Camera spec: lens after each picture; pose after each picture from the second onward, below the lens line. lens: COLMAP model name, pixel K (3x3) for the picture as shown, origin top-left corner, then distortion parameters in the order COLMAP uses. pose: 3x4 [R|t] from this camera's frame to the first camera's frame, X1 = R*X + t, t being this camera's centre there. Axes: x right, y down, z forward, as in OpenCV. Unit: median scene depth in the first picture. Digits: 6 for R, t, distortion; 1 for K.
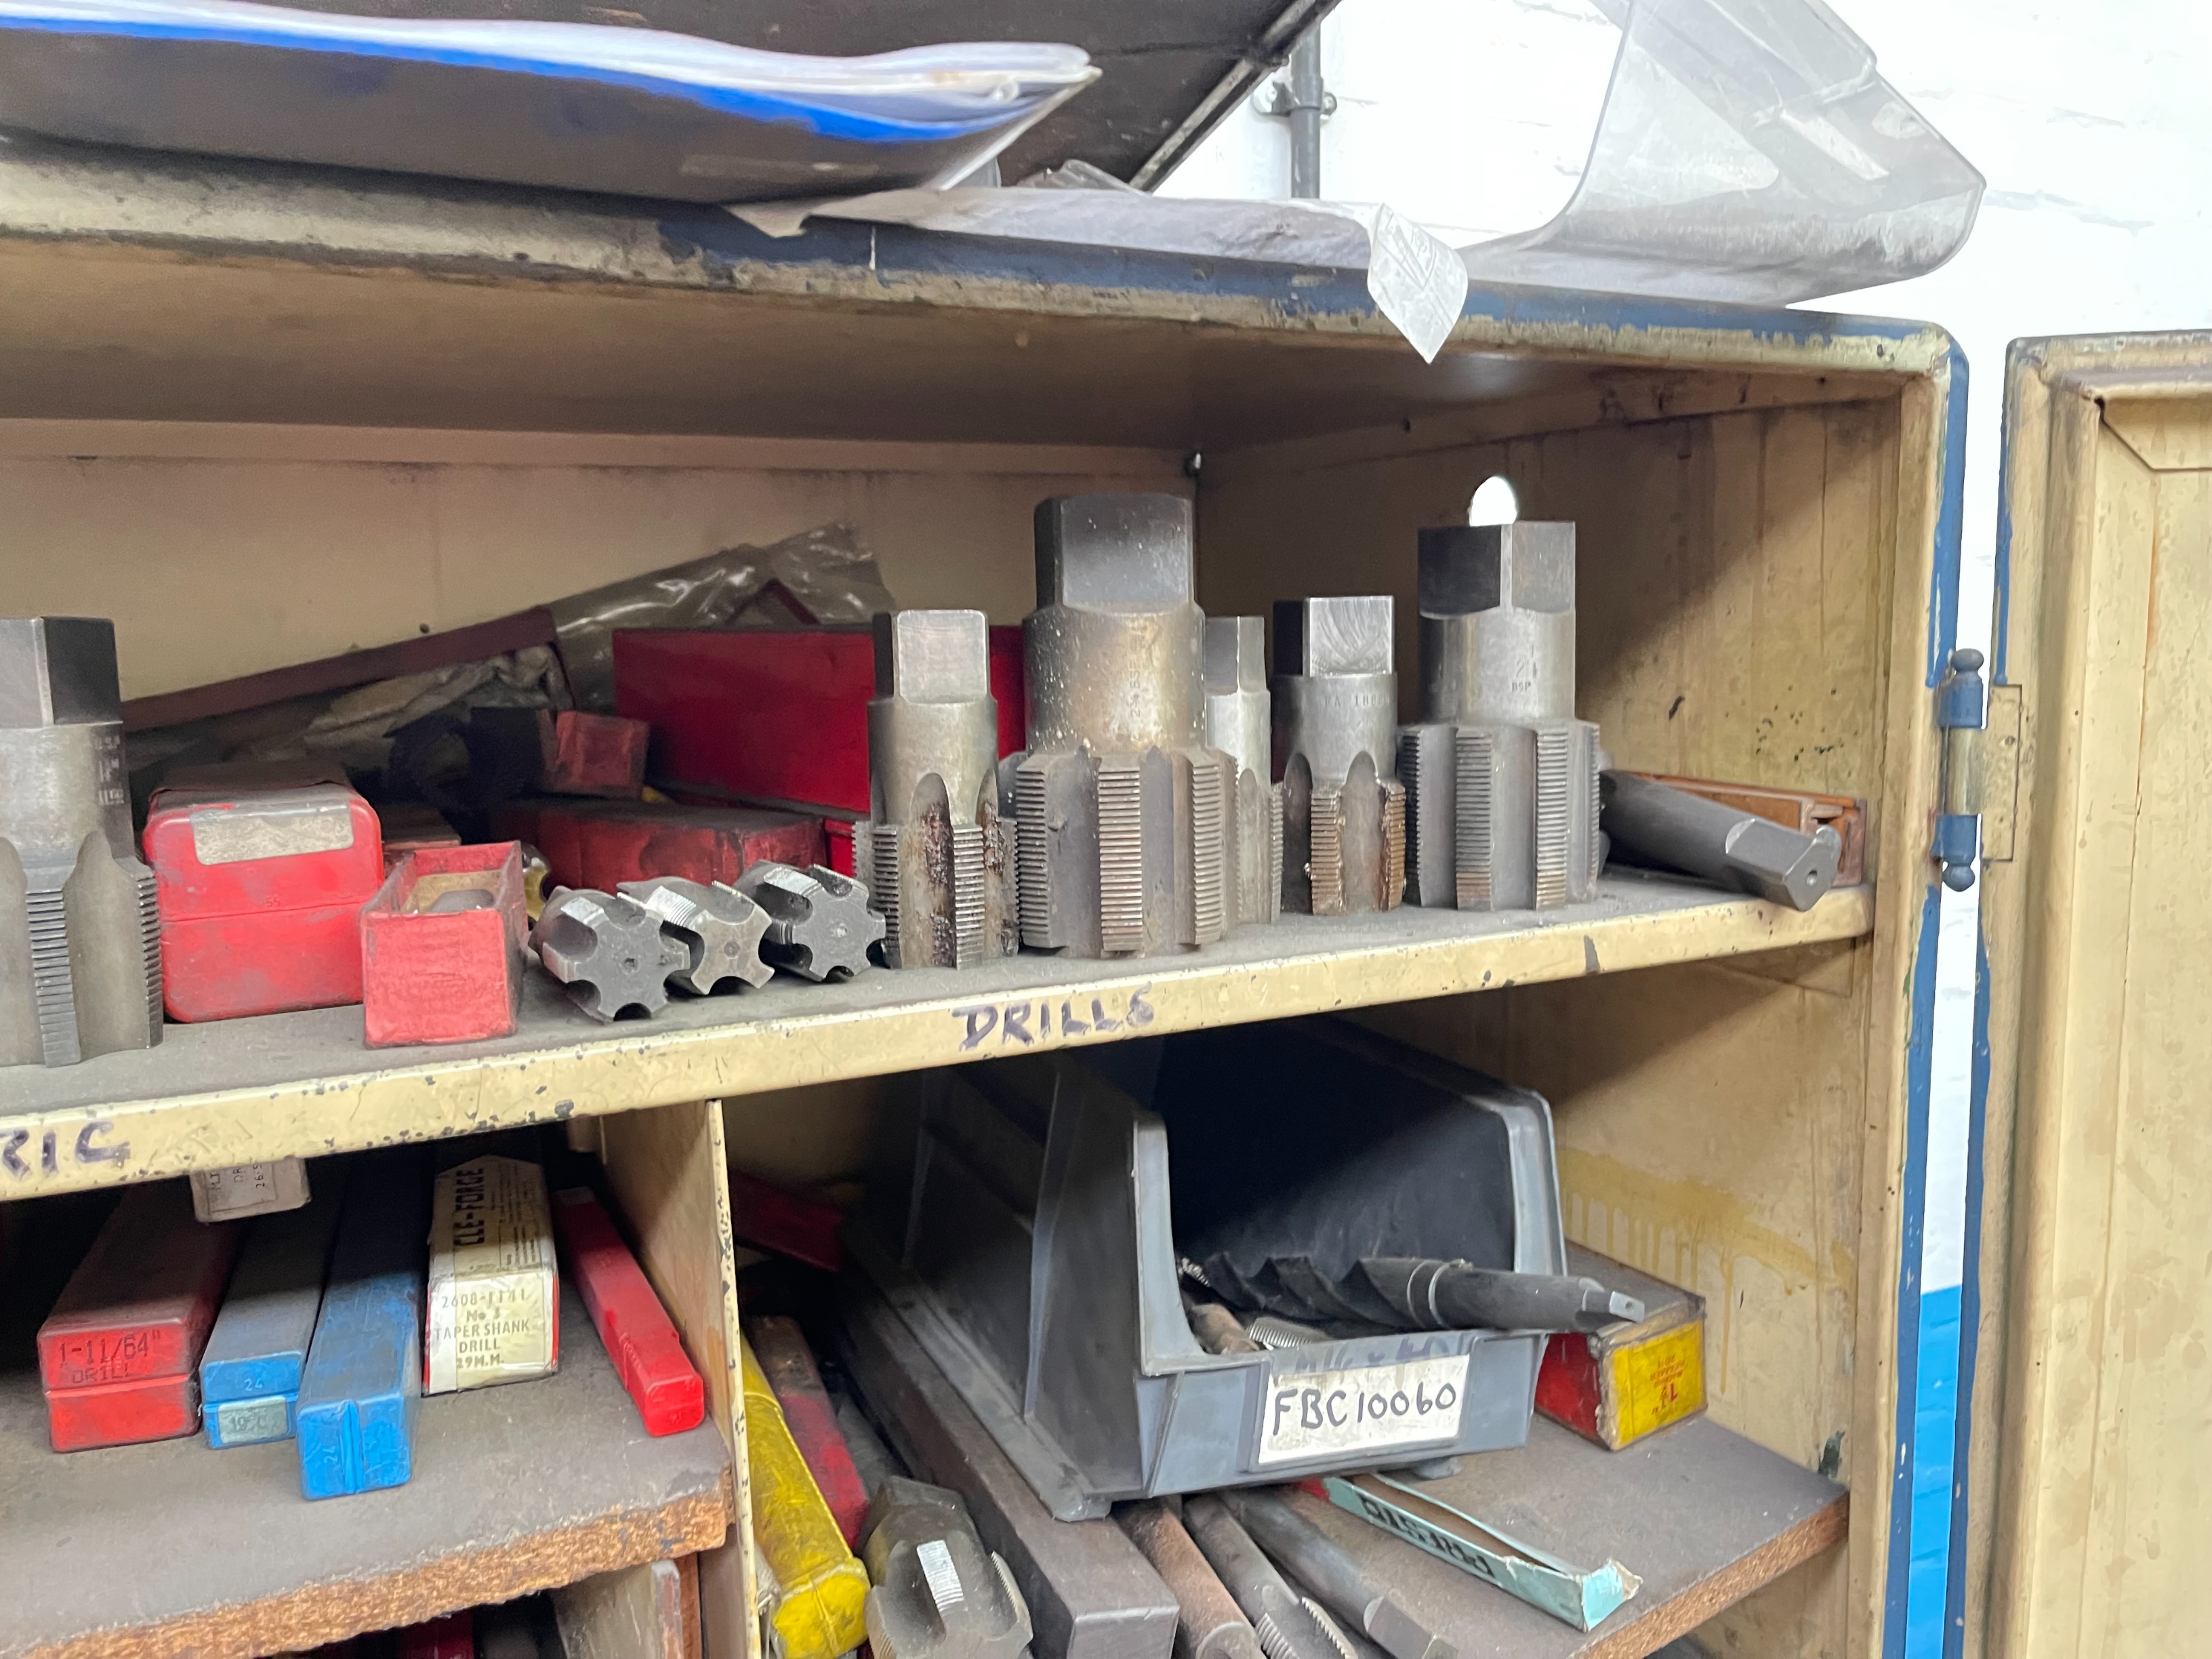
lens RADIAL K [[1658.1, 0, 1110.0], [0, 1658.1, 845.1], [0, 0, 1]] dist [0.005573, 0.004965]
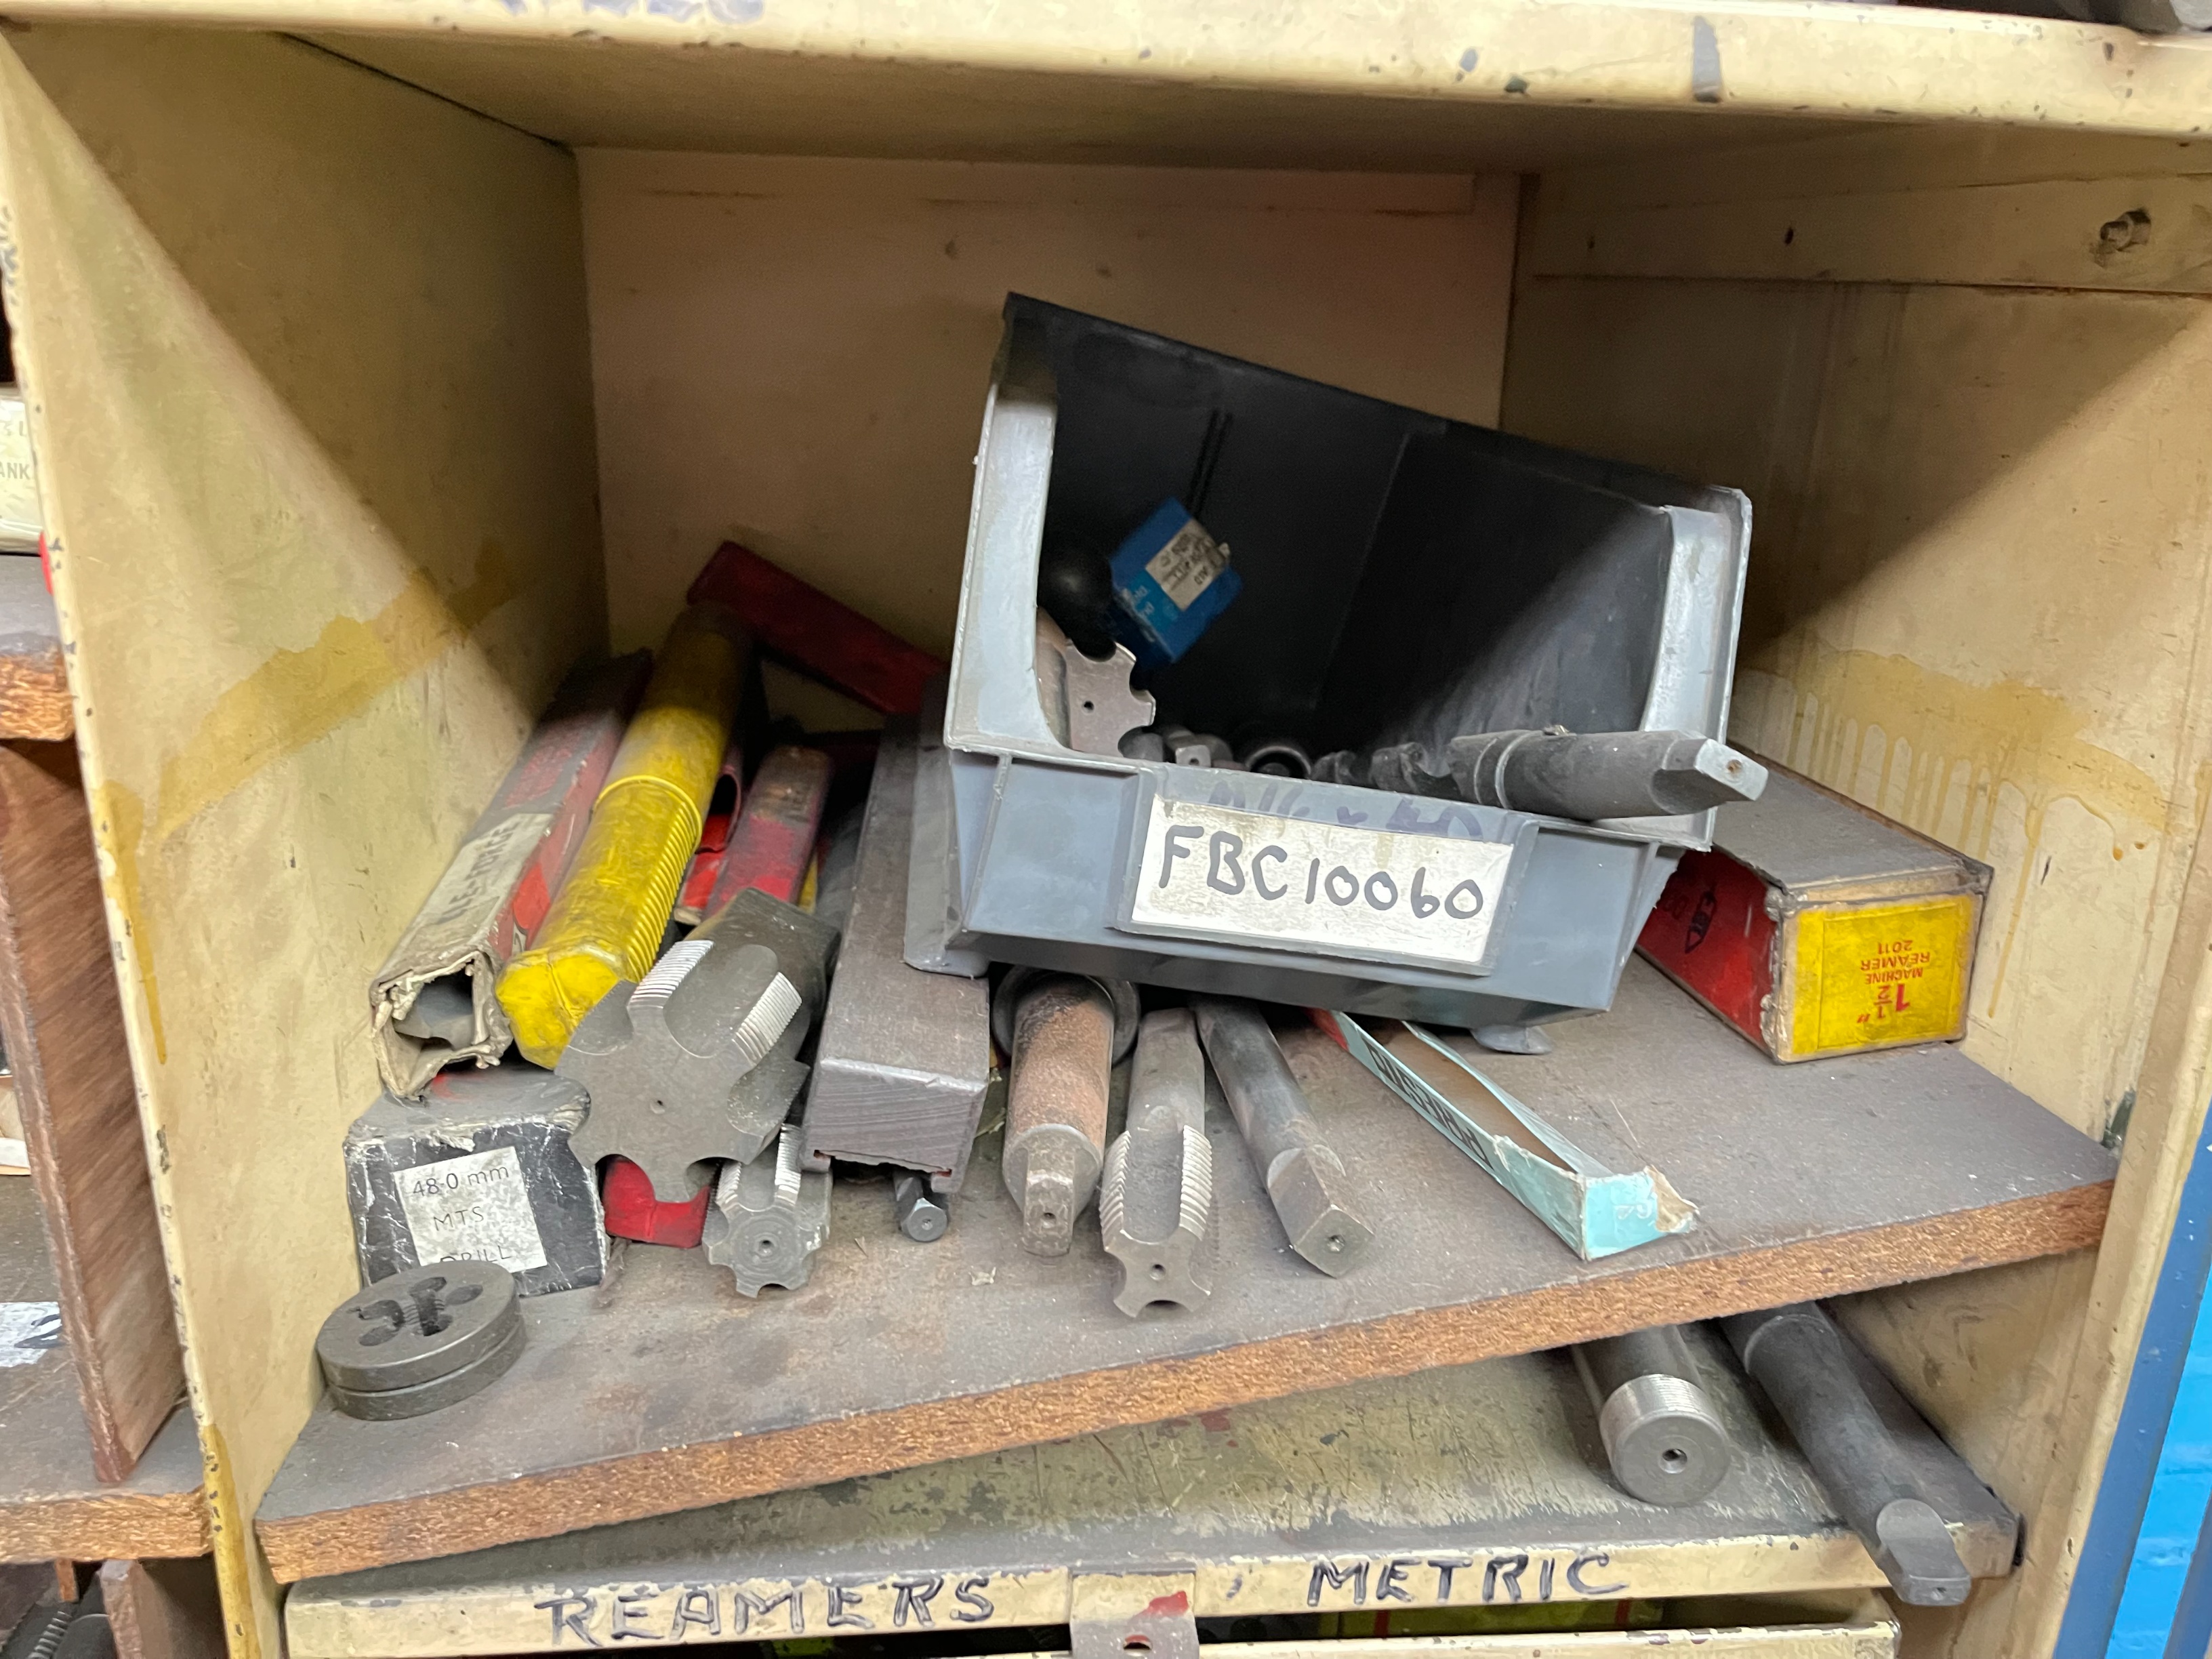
lens RADIAL K [[1647.2, 0, 1104.1], [0, 1647.2, 844.4], [0, 0, 1]] dist [0.051674, -0.090099]
pose [[0.934384, 0.156702, -0.319953, 0.273812], [-0.097511, 0.976268, 0.193373, 0.196804], [0.342662, -0.149486, 0.927489, 0.342988]]
